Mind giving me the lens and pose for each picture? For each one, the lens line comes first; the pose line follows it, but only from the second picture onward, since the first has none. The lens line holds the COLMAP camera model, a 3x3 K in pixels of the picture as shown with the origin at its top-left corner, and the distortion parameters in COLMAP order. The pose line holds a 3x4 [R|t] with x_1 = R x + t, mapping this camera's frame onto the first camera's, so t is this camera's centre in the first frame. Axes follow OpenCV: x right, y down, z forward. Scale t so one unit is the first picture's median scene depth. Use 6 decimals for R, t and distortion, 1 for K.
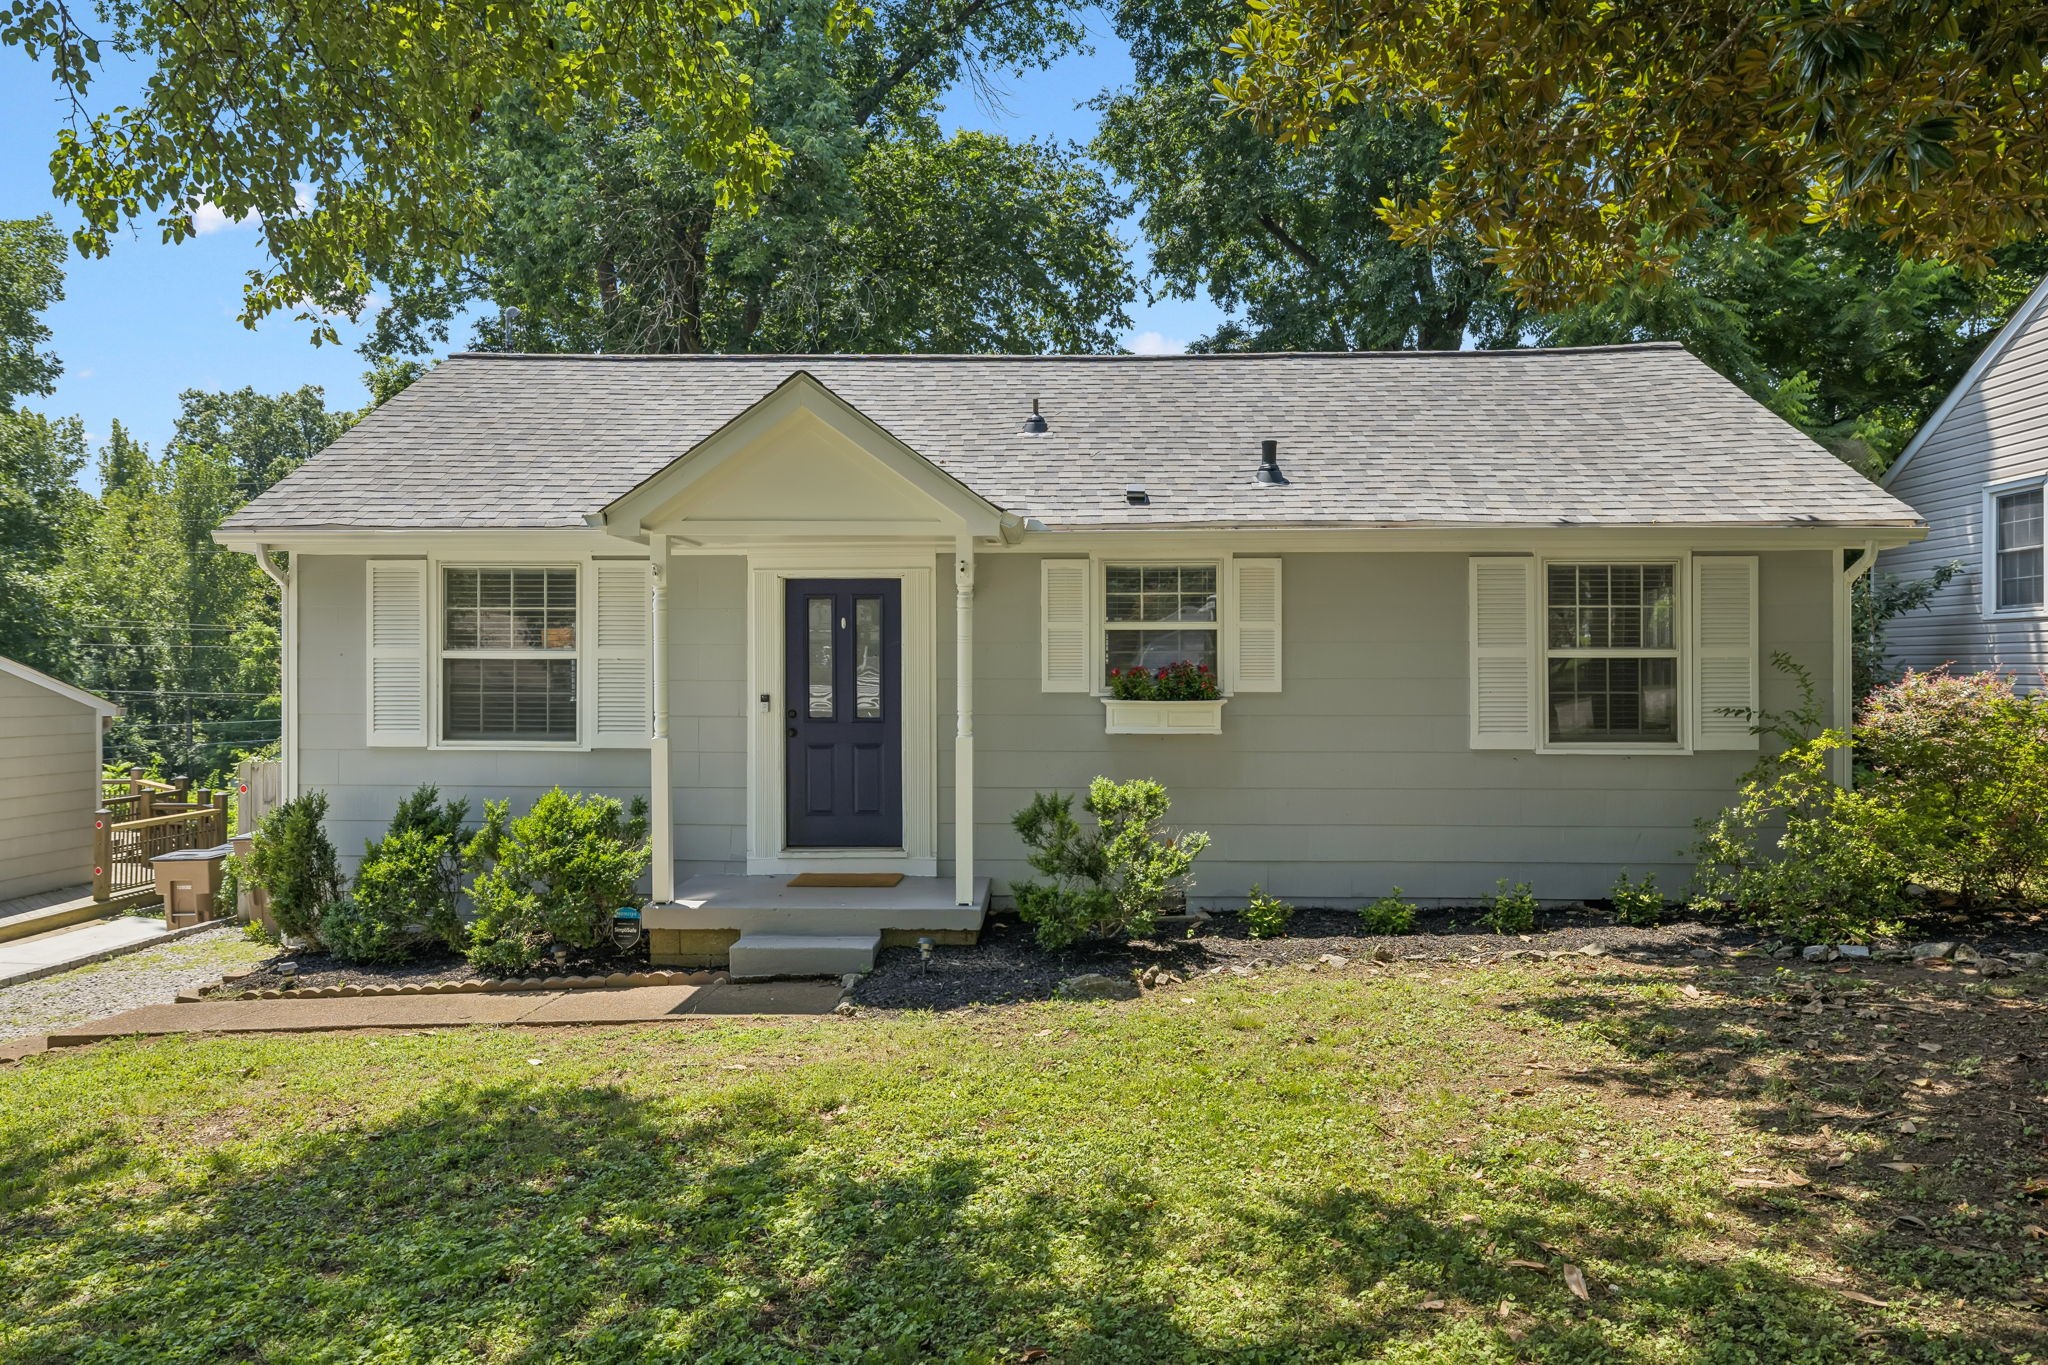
lens RADIAL K [[1379.8, 0, 1027.3], [0, 1379.8, 671.0], [0, 0, 1]] dist [0.000312, 0.002512]
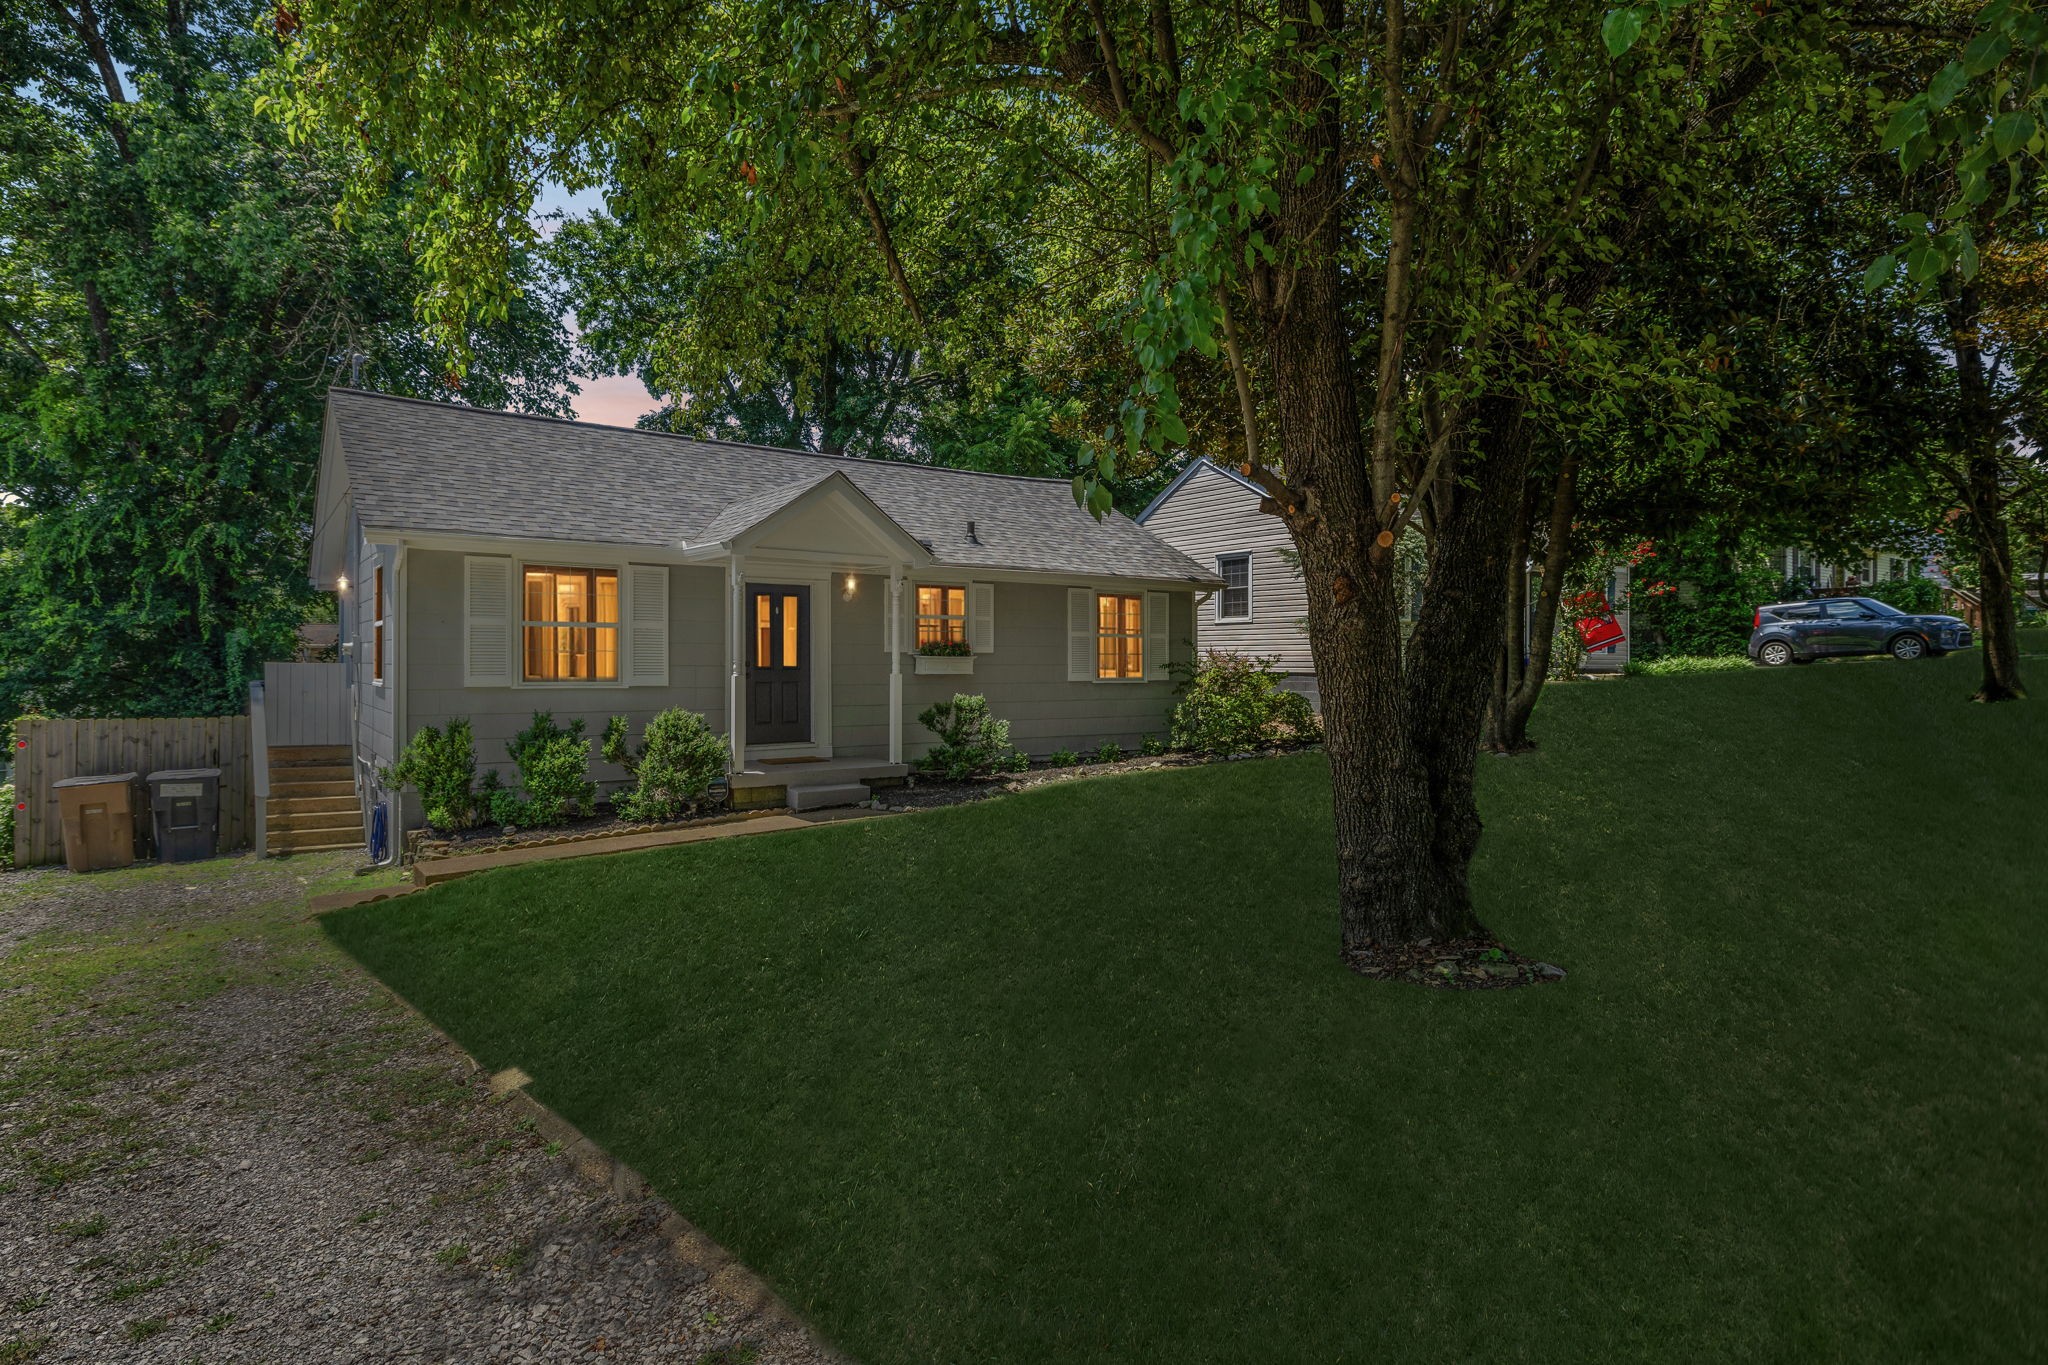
lens RADIAL K [[1035.9, 0, 1002.5], [0, 1035.9, 674.3], [0, 0, 1]] dist [-0.008316, 0.000461]
pose [[0.798838, -0.006463, 0.601512, -0.724434], [-0.002954, 0.999888, 0.014666, 0.025815], [-0.601540, -0.013493, 0.798729, -0.193251]]
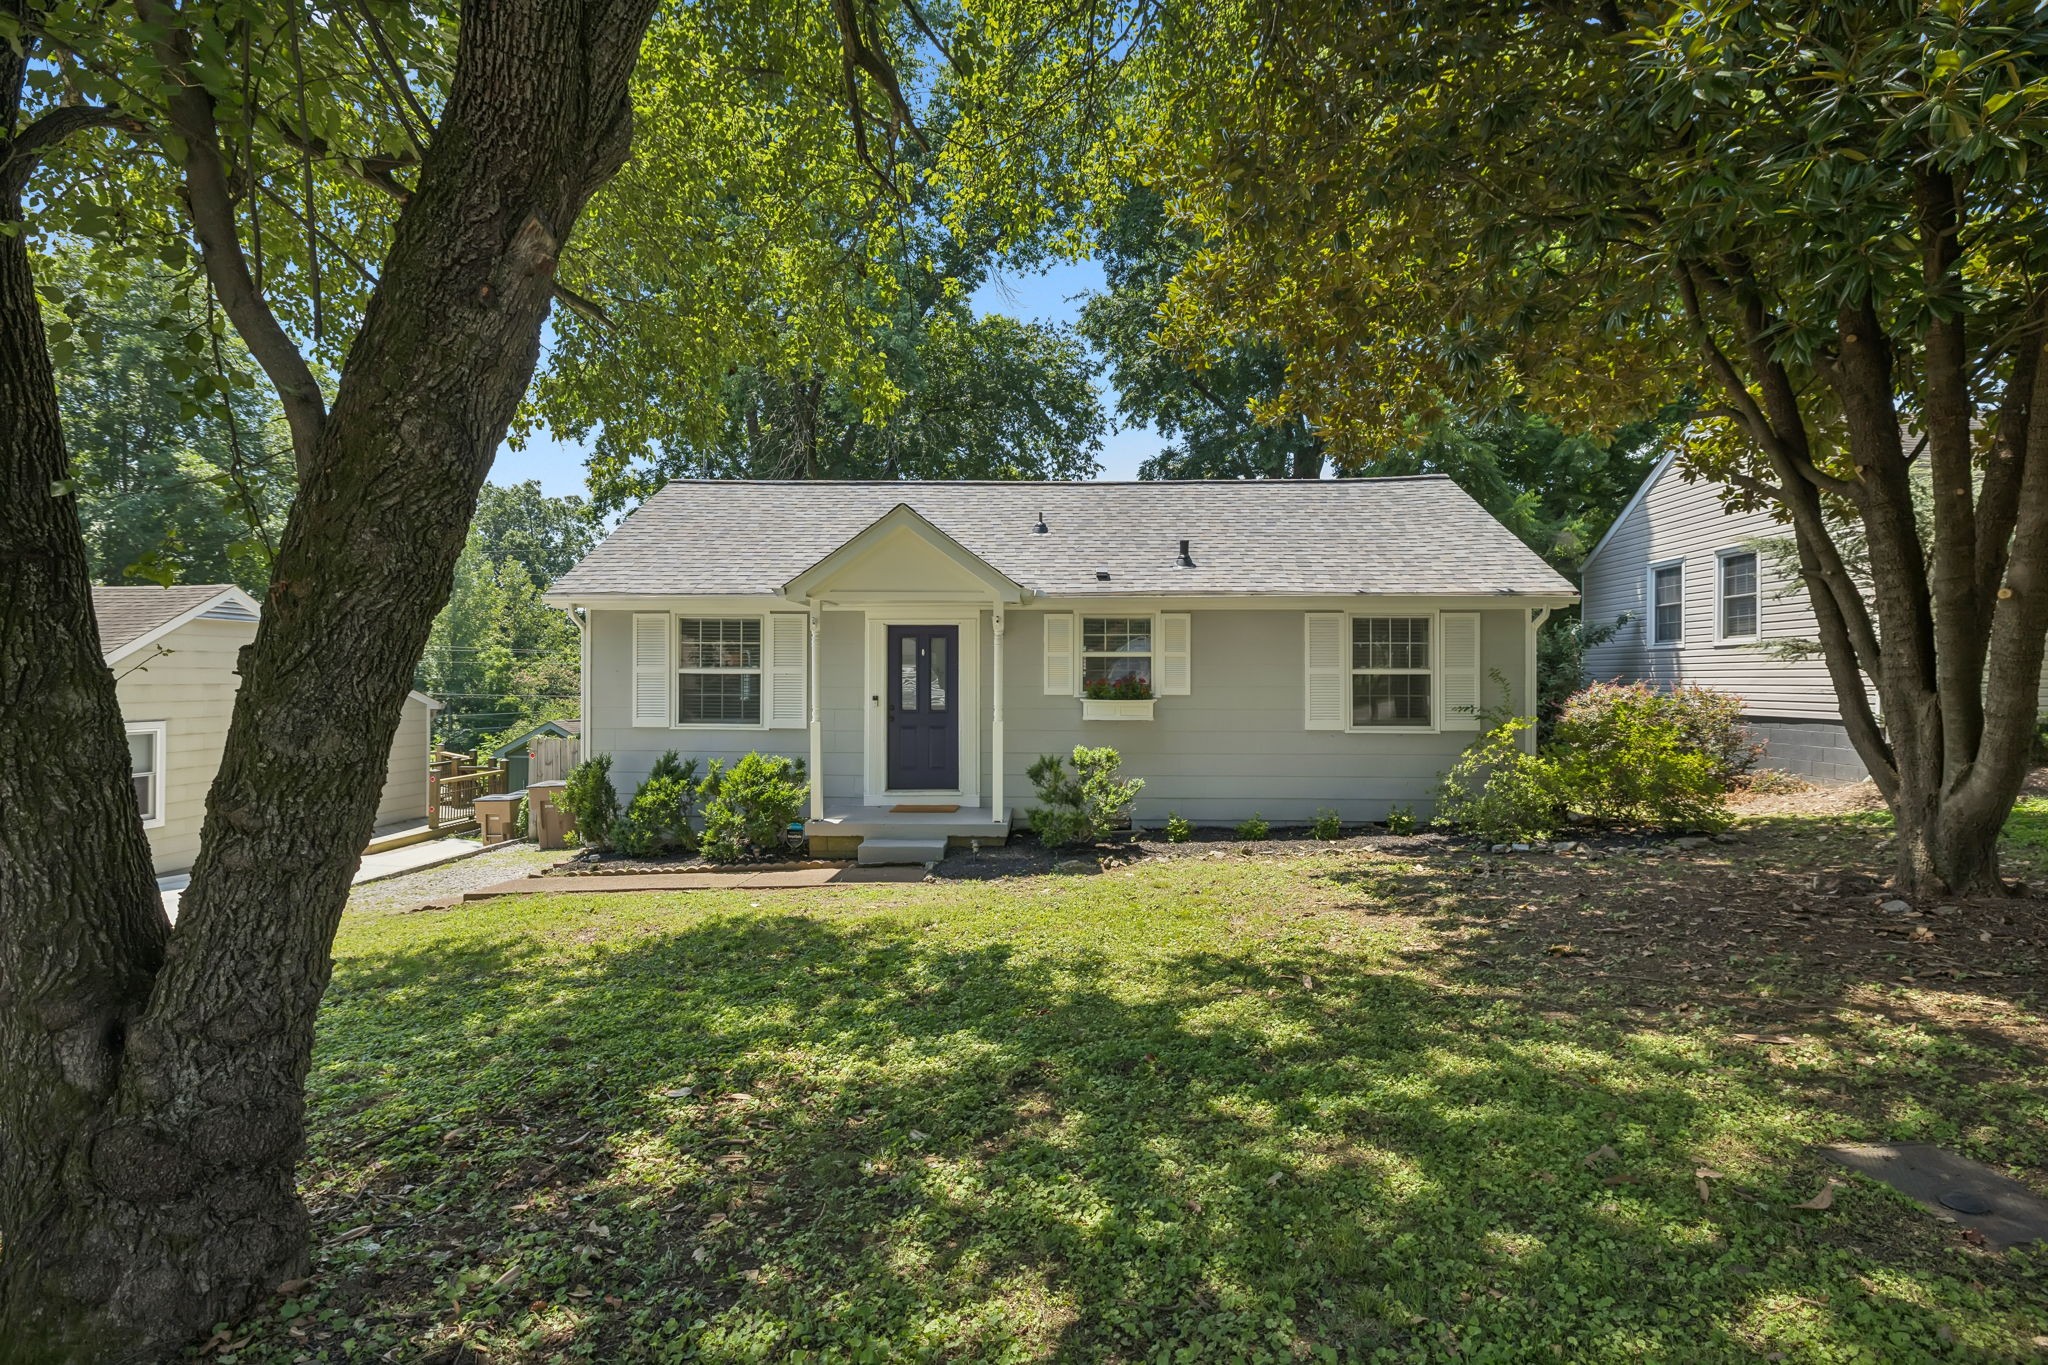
lens RADIAL K [[979.4, 0, 1027.5], [0, 979.4, 677.6], [0, 0, 1]] dist [-0.005818, 0.000078]
pose [[0.999992, 0.002098, -0.003545, -0.005439], [-0.002107, 0.999994, -0.002587, -0.001880], [0.003539, 0.002595, 0.999990, -0.172524]]
